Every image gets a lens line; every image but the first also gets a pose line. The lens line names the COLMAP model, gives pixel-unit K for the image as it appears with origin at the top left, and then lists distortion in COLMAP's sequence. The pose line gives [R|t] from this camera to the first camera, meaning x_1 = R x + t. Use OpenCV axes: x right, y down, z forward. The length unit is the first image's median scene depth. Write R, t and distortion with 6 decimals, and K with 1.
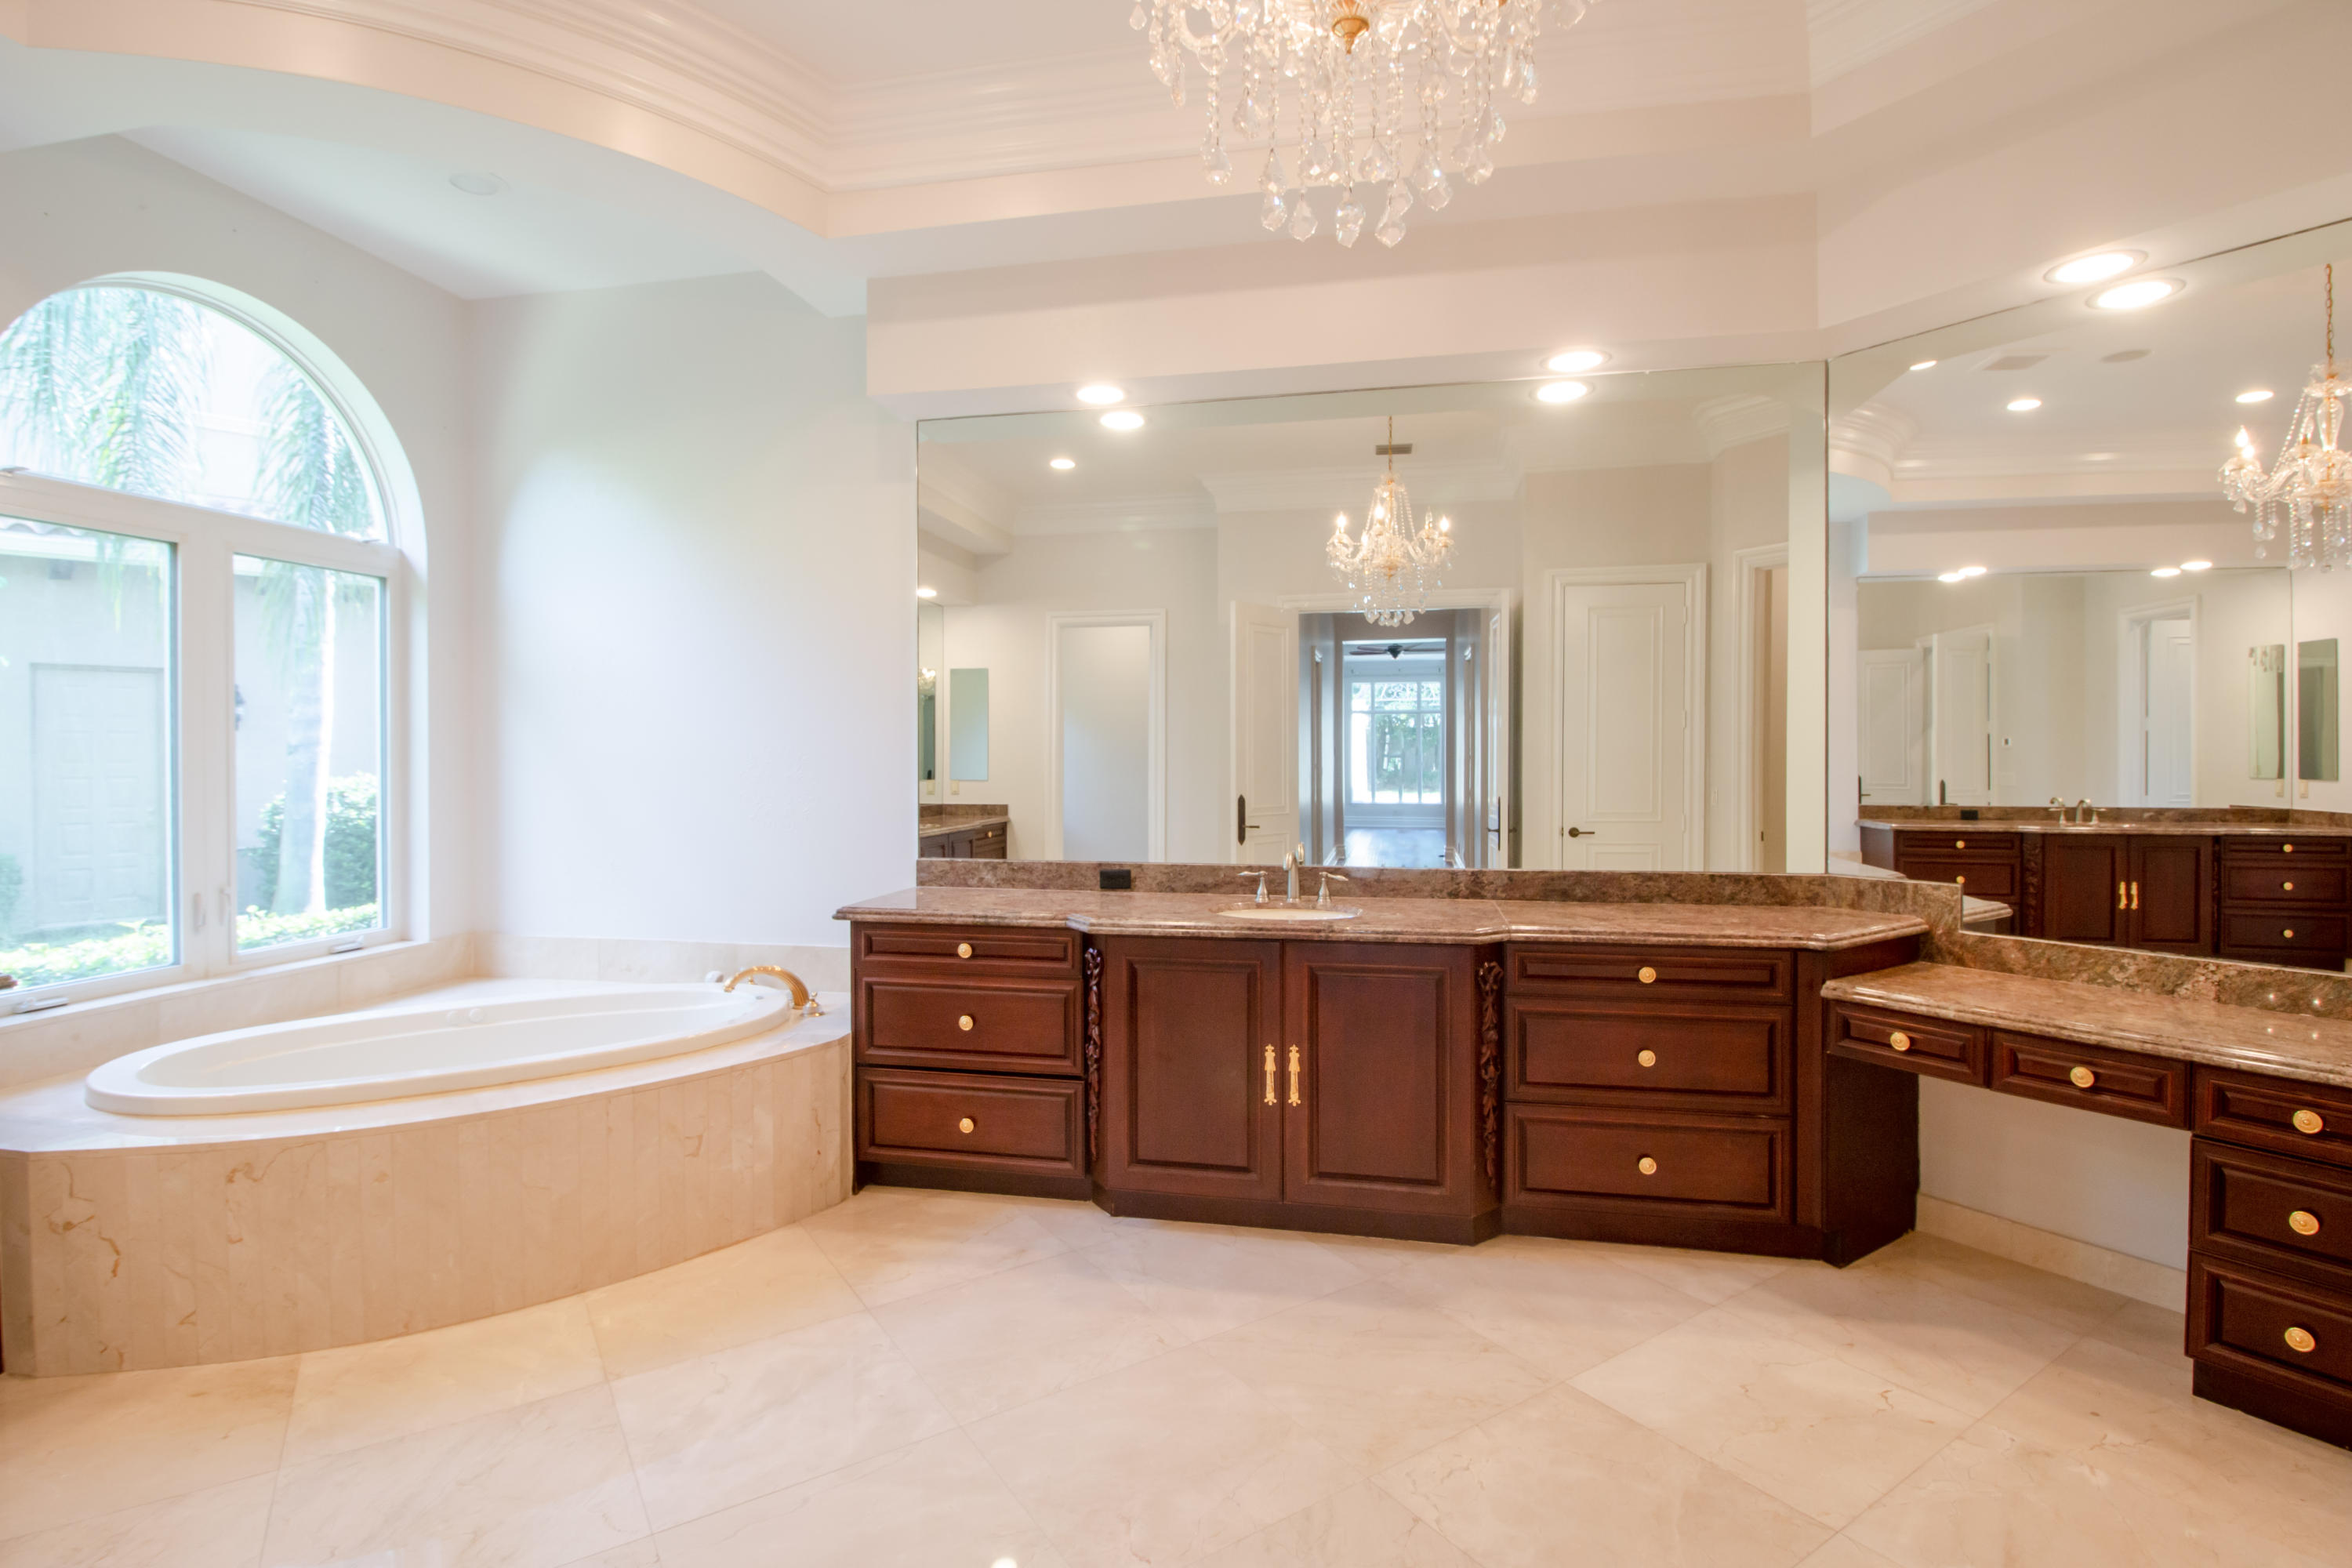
lens RADIAL K [[1088.8, 0, 1154.8], [0, 1088.8, 757.0], [0, 0, 1]] dist [0.001788, -0.012675]
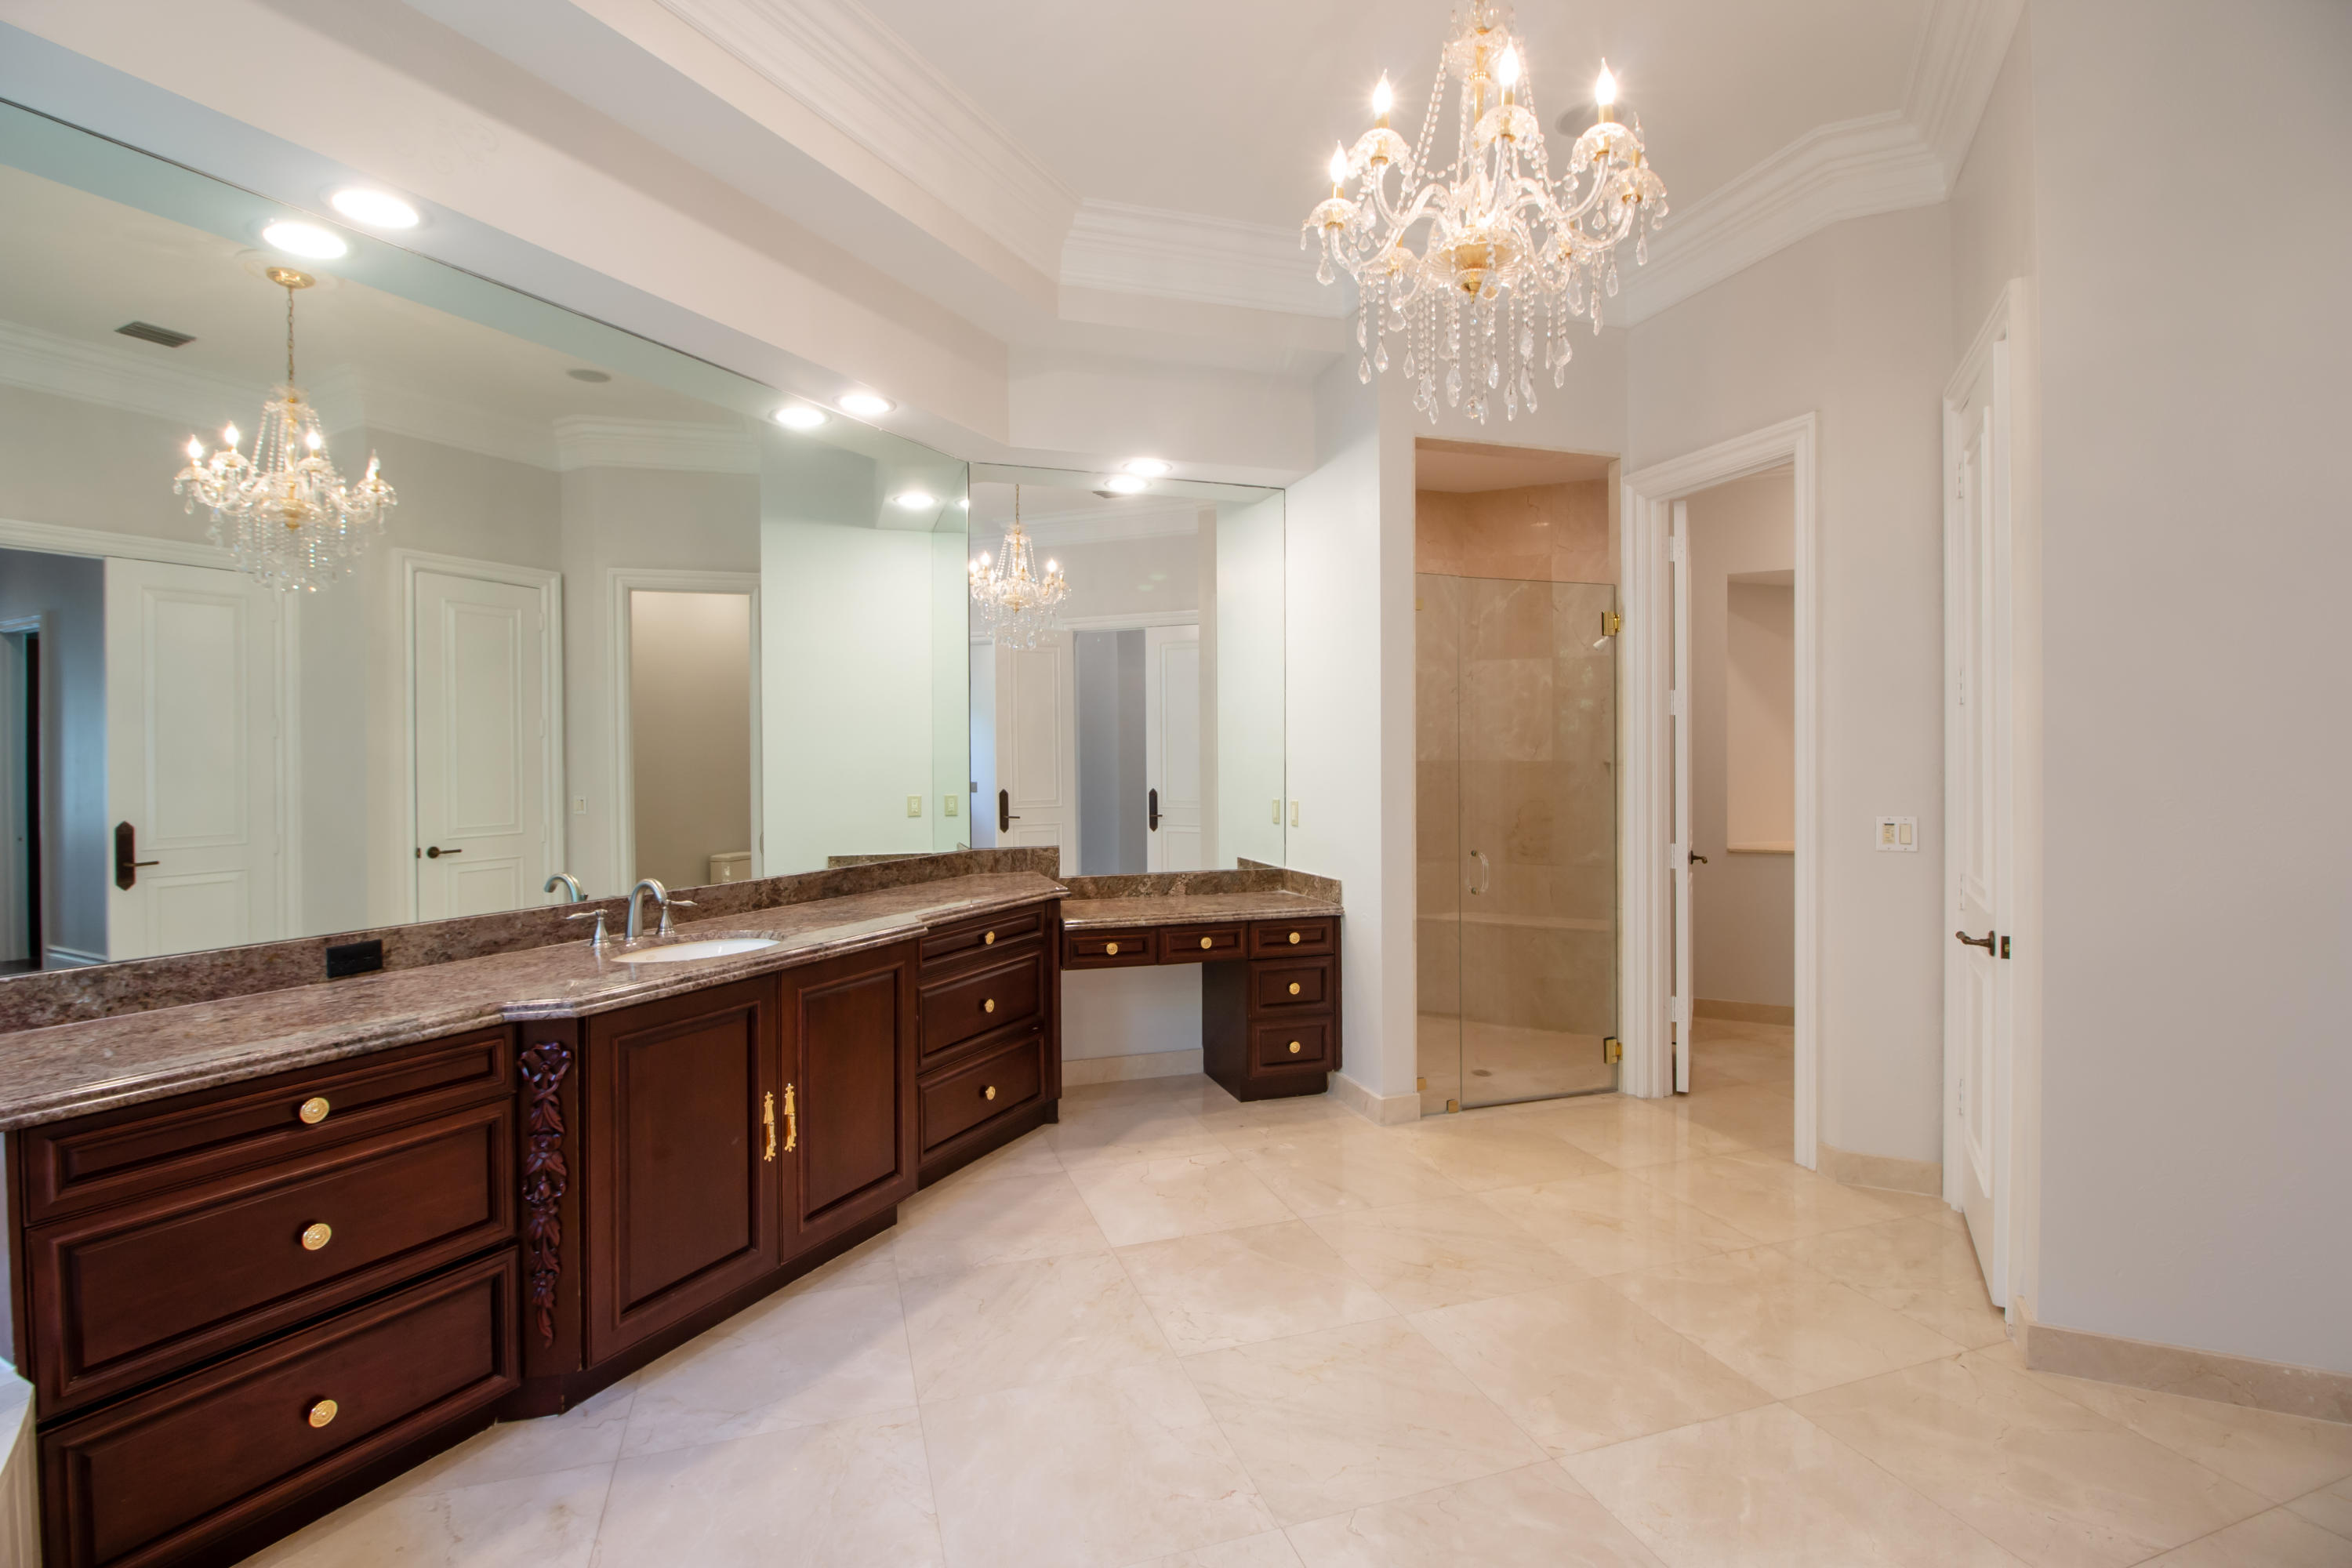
lens RADIAL K [[1088.8, 0, 1154.8], [0, 1088.8, 757.0], [0, 0, 1]] dist [0.001788, -0.012675]
pose [[0.272765, -0.002168, 0.962078, -0.614558], [0.009989, 0.999950, -0.000578, -0.001841], [-0.962029, 0.009767, 0.272773, 0.433702]]
